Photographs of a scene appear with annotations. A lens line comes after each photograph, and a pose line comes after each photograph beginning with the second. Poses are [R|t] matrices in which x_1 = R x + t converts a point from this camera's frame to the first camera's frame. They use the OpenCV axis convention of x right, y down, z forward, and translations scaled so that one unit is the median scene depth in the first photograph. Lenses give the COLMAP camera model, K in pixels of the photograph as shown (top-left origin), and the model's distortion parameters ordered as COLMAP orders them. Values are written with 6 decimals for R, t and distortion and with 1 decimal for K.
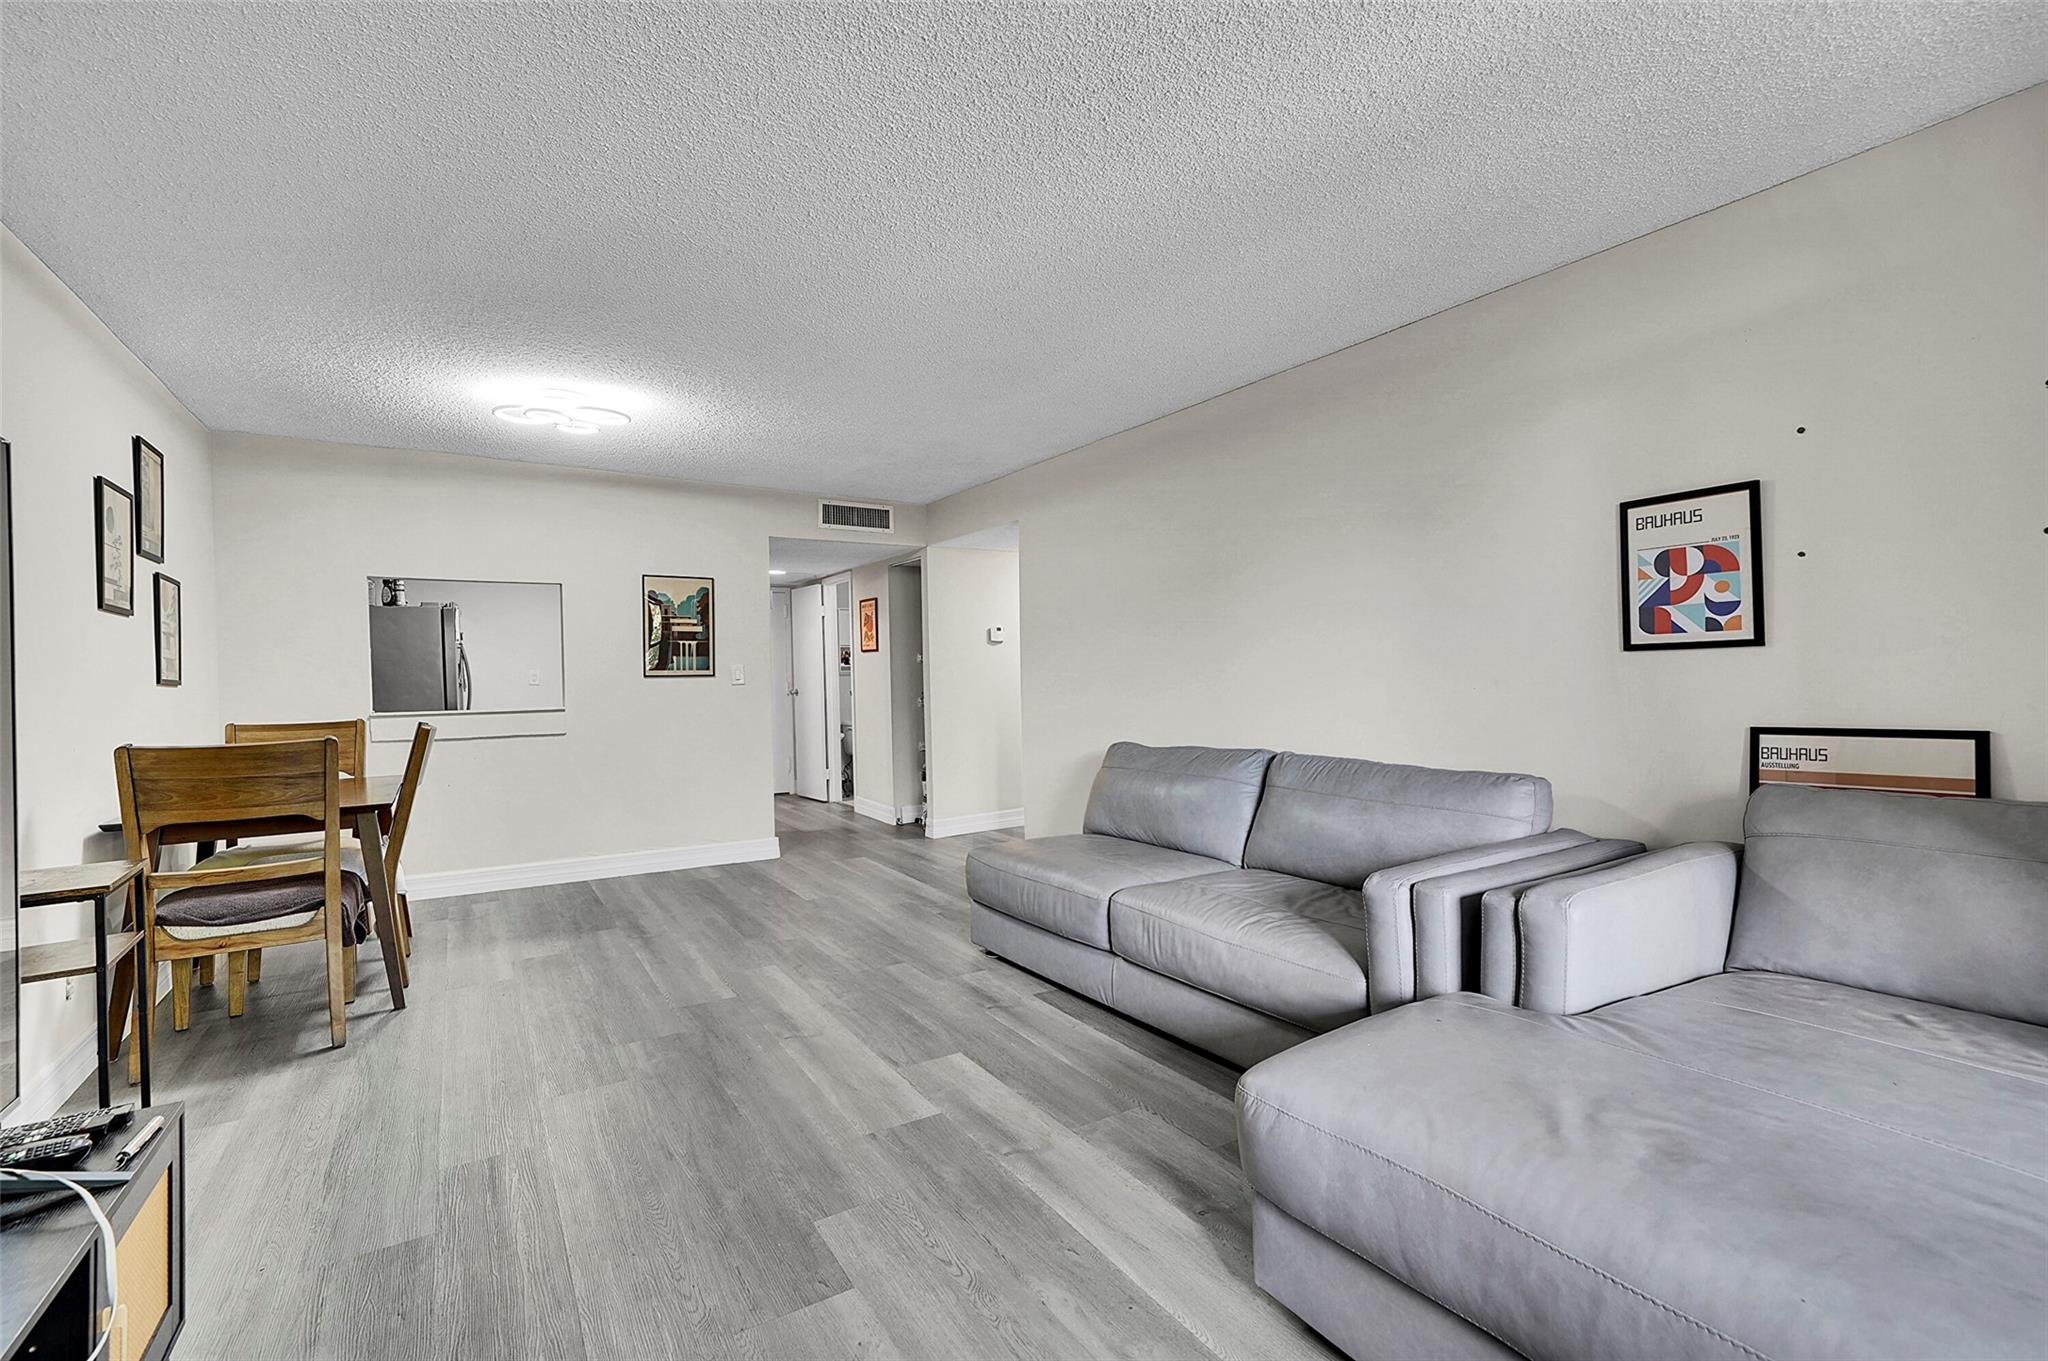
lens RADIAL K [[904.0, 0, 1015.4], [0, 904.0, 692.8], [0, 0, 1]] dist [0.008194, -0.000479]
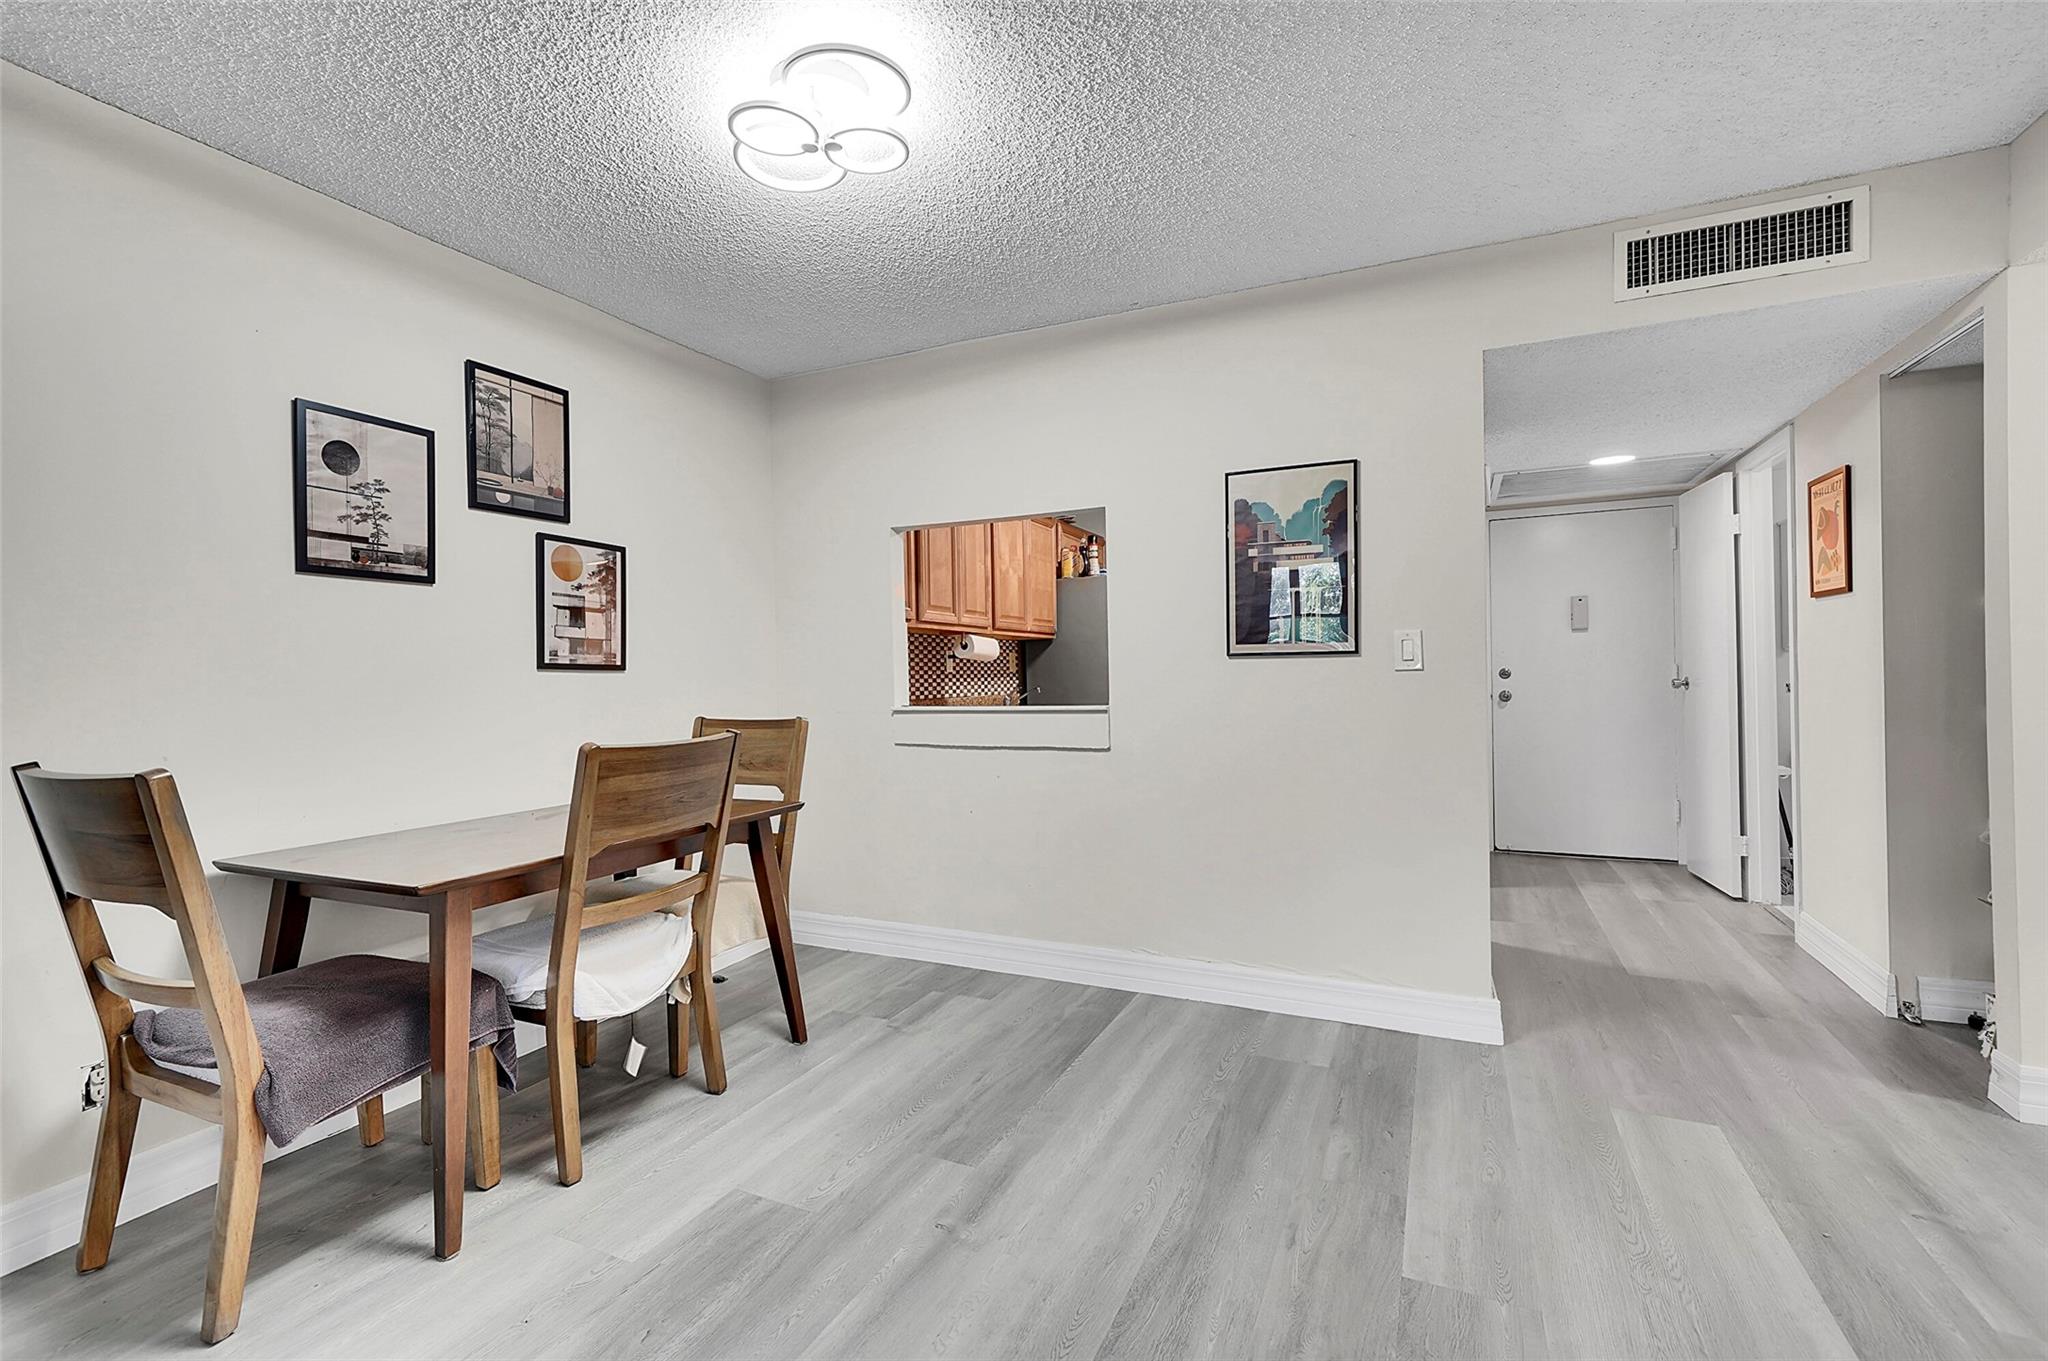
lens RADIAL K [[904.0, 0, 1015.2], [0, 904.0, 677.3], [0, 0, 1]] dist [0.008194, -0.000479]
pose [[0.556484, 0.009095, -0.830809, -0.016415], [-0.007049, 0.999956, 0.006225, -0.005941], [0.830828, 0.002393, 0.556523, 0.539859]]
